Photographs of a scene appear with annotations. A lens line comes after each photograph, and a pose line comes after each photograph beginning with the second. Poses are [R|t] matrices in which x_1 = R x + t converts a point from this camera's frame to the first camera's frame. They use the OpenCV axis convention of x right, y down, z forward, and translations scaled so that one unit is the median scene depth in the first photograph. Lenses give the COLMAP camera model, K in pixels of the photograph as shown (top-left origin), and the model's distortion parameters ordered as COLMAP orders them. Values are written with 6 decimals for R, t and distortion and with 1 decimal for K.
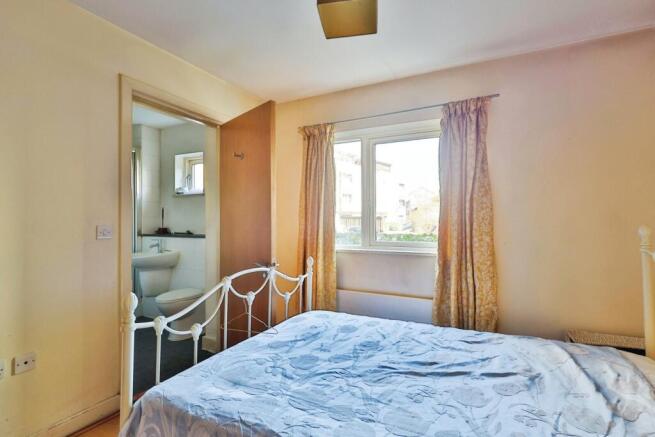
lens RADIAL K [[333.3, 0, 327.5], [0, 333.3, 218.5], [0, 0, 1]] dist [0.000946, 0.000009]
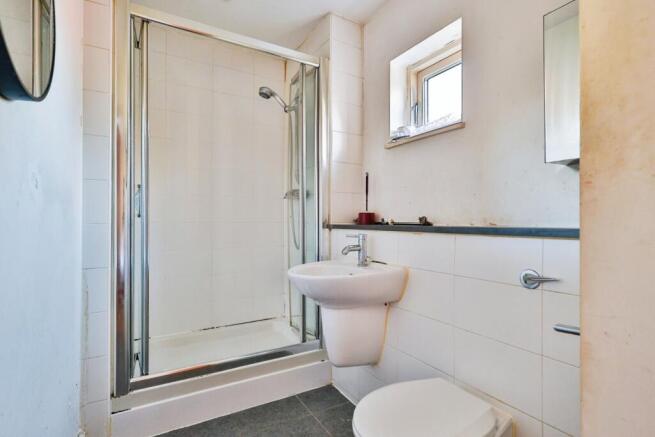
lens RADIAL K [[333.3, 0, 327.5], [0, 333.3, 218.5], [0, 0, 1]] dist [0.000946, 0.000009]
pose [[0.844810, 0.002422, -0.535060, -0.283037], [0.001989, 0.999969, 0.007666, 0.033263], [0.535062, -0.007541, 0.844779, 0.557549]]
